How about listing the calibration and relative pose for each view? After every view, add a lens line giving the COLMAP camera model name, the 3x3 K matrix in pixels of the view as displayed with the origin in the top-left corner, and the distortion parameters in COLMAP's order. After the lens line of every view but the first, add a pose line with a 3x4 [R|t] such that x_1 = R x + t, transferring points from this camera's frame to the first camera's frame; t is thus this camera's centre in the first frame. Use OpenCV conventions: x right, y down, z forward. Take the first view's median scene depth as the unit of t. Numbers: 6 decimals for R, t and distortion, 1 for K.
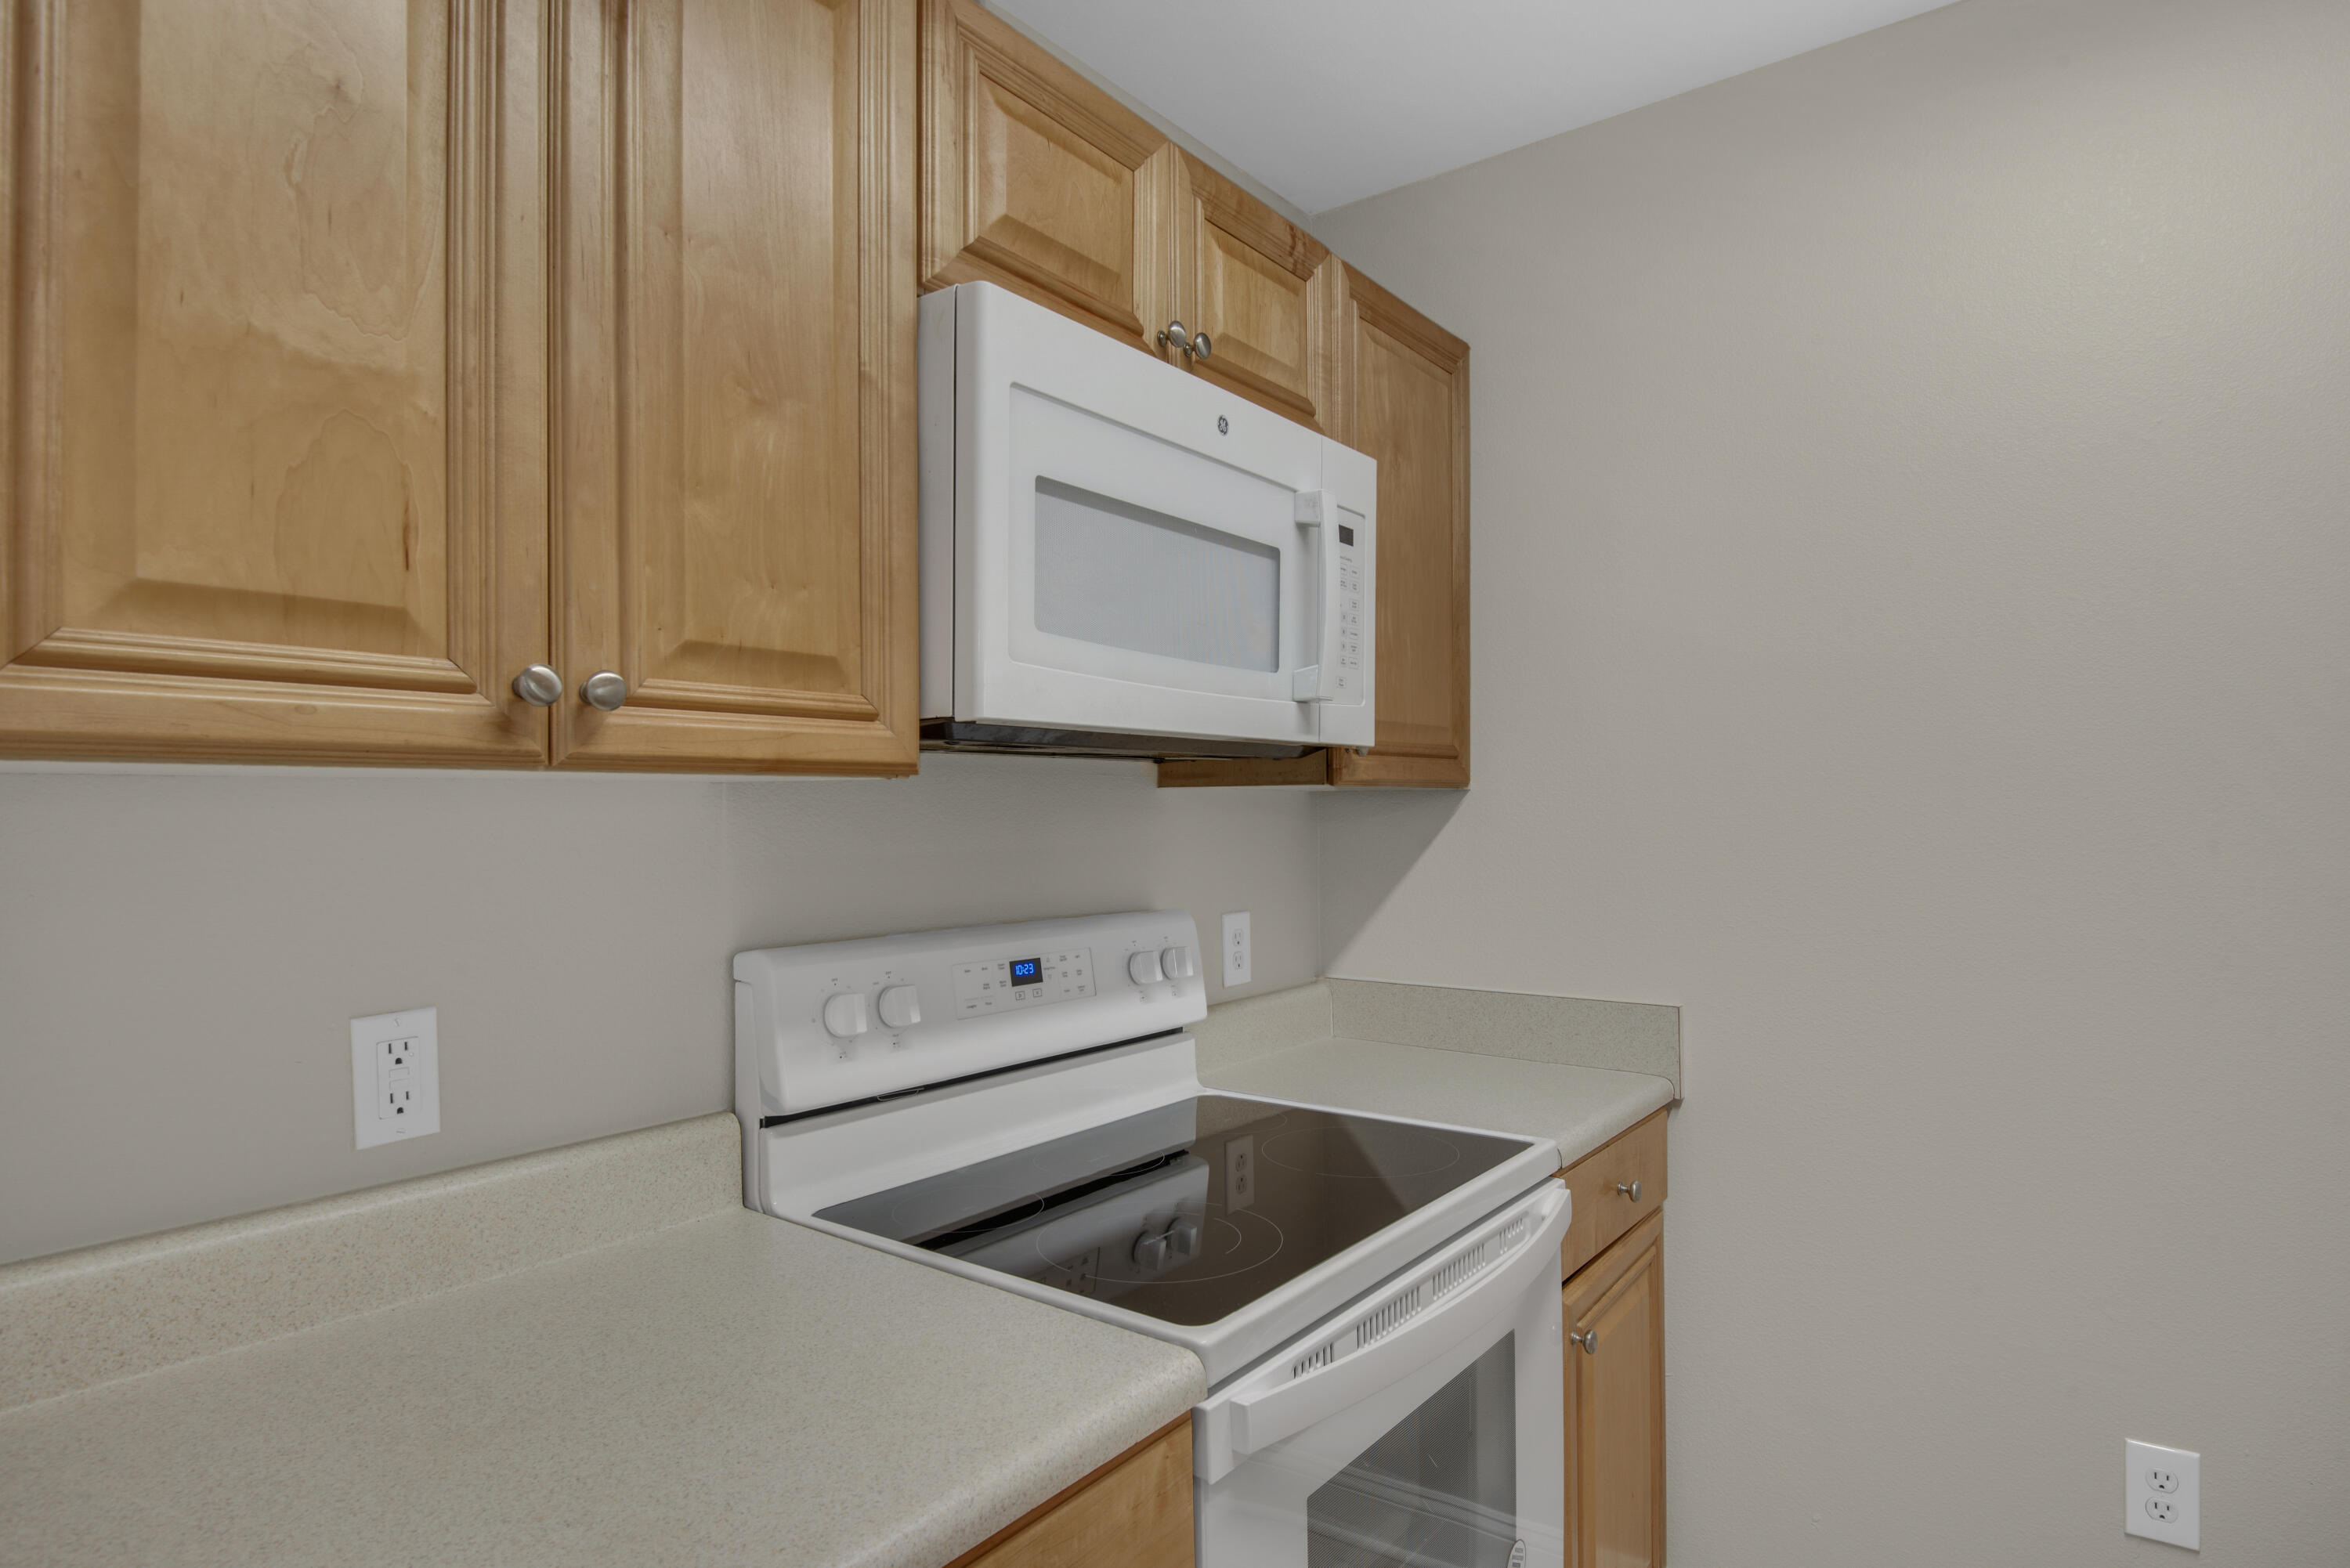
lens RADIAL K [[1271.7, 0, 1183.1], [0, 1271.7, 814.5], [0, 0, 1]] dist [-0.004913, -0.001073]
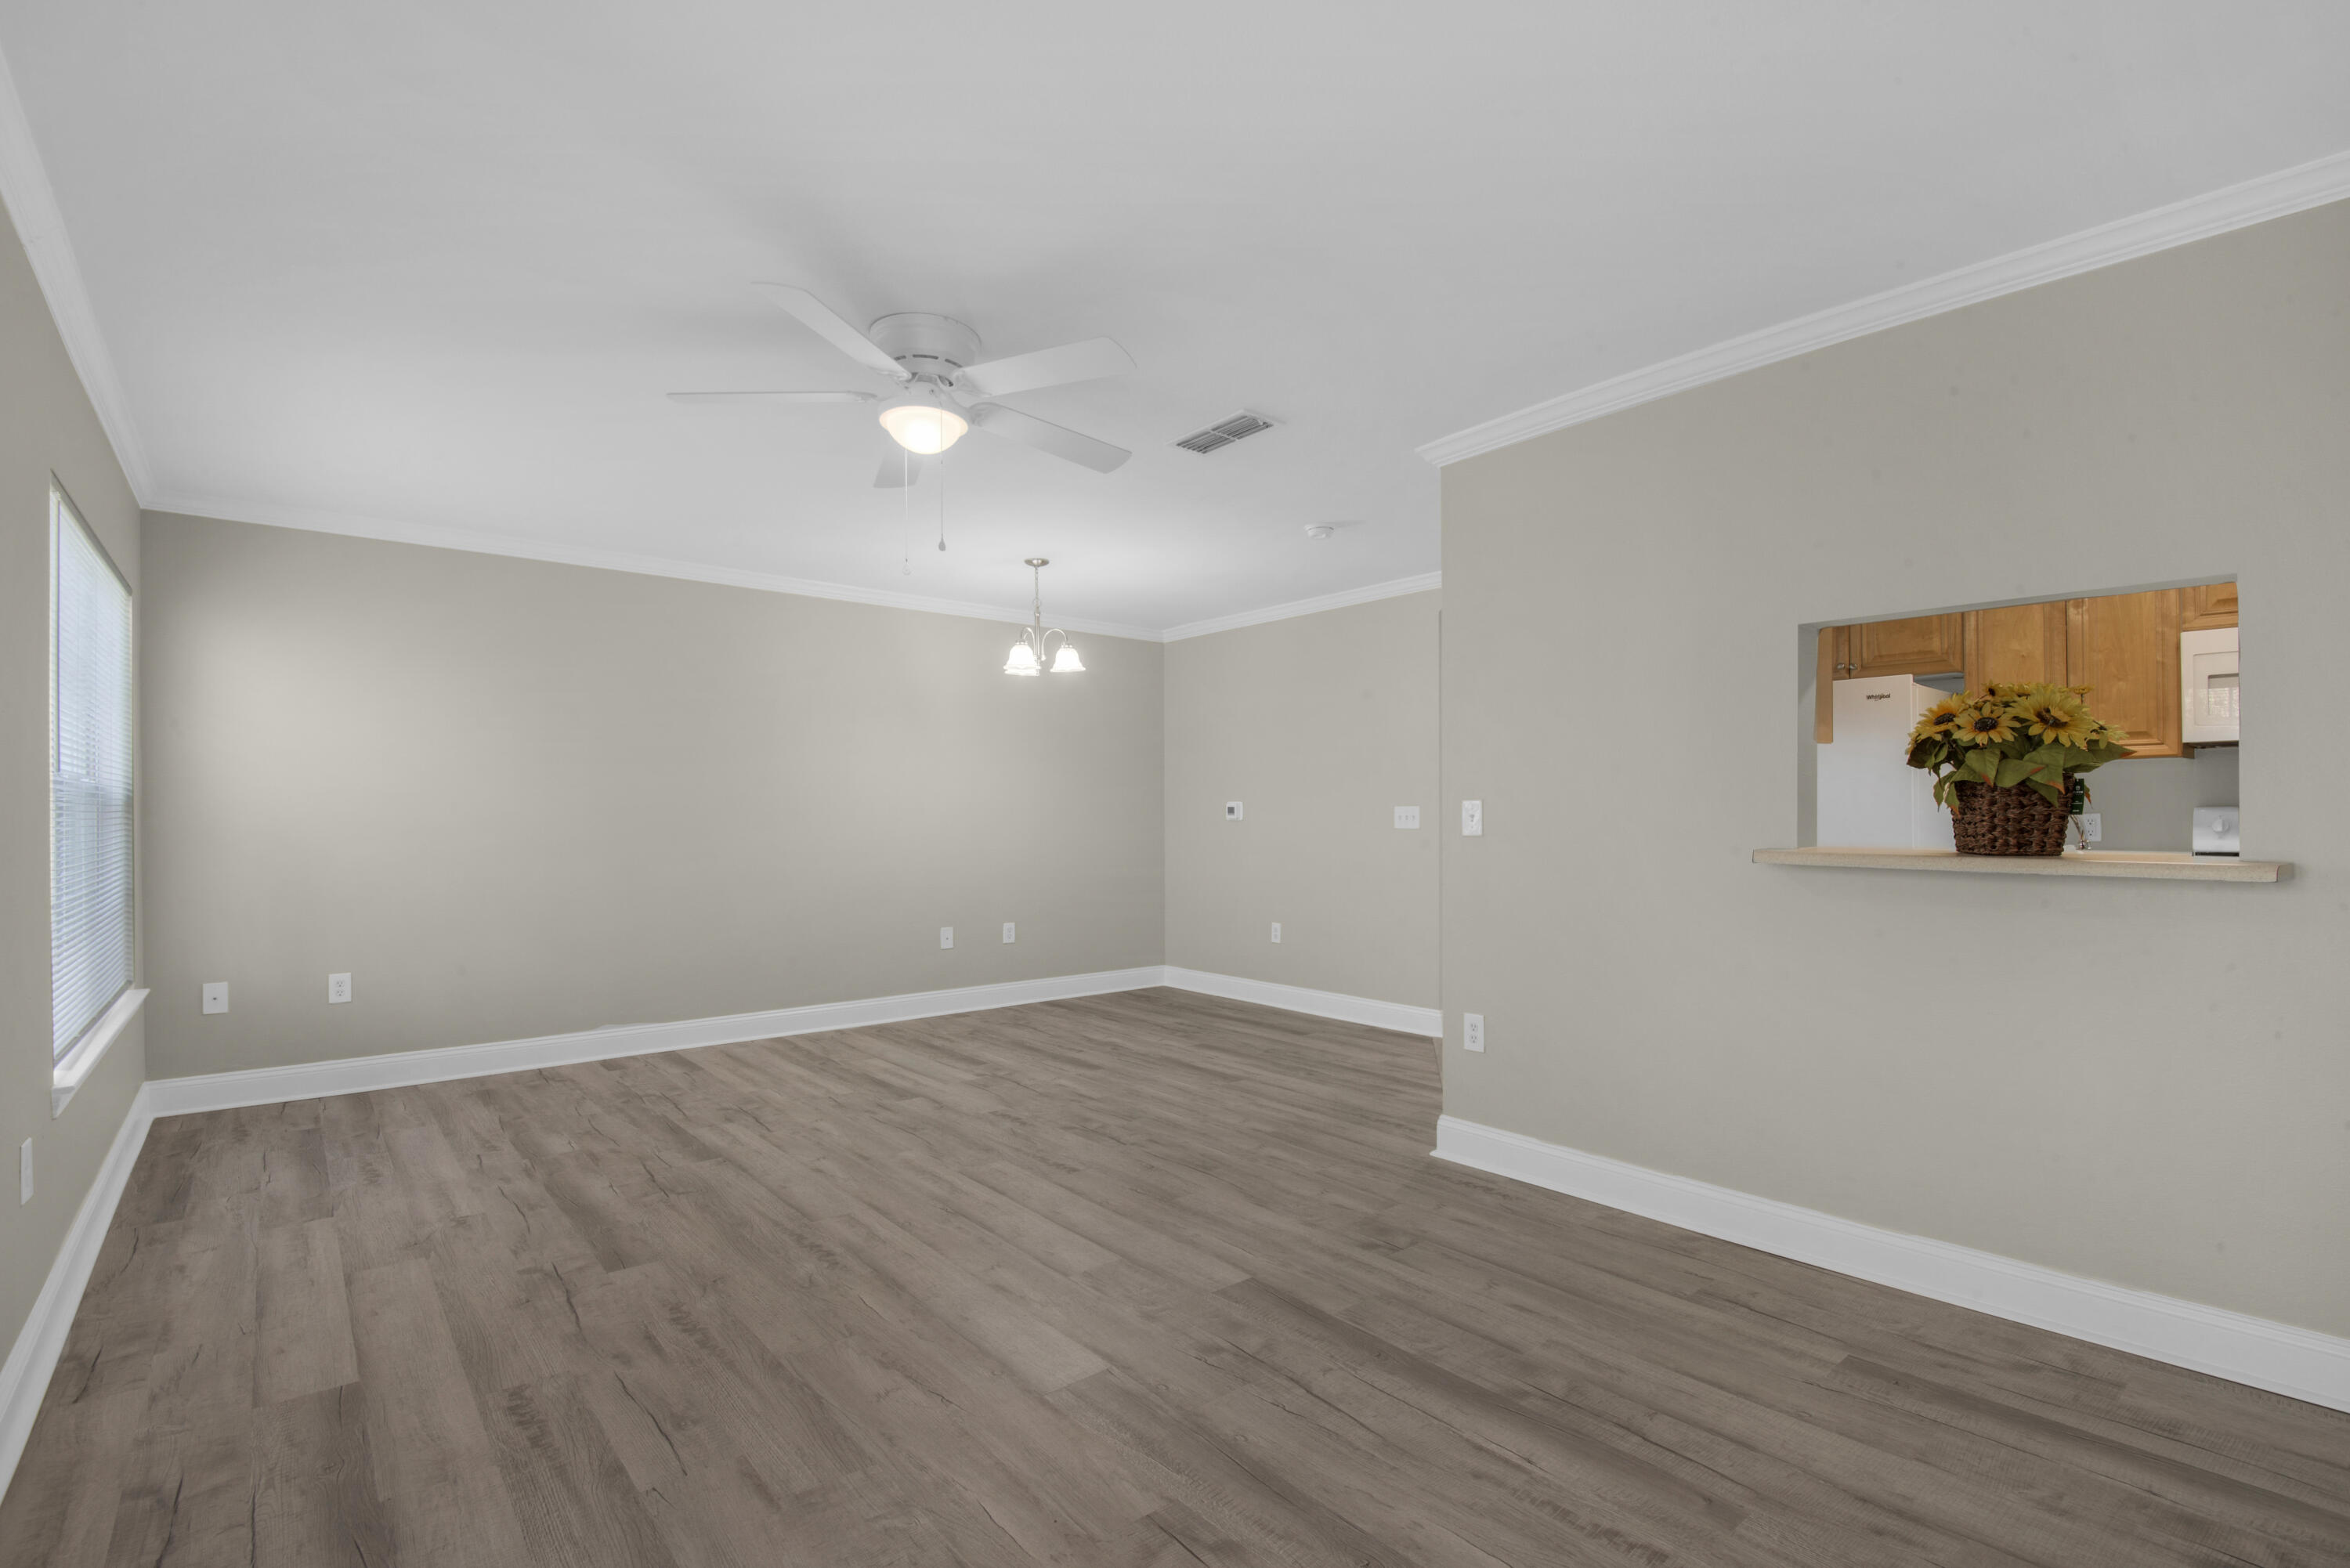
lens RADIAL K [[1081.4, 0, 1171.6], [0, 1081.4, 815.8], [0, 0, 1]] dist [0.004595, -0.021171]
pose [[-0.229288, 0.010839, -0.973298, 2.802209], [0.007636, 0.999927, 0.009336, 0.072676], [0.973329, -0.005291, -0.229354, -0.968395]]
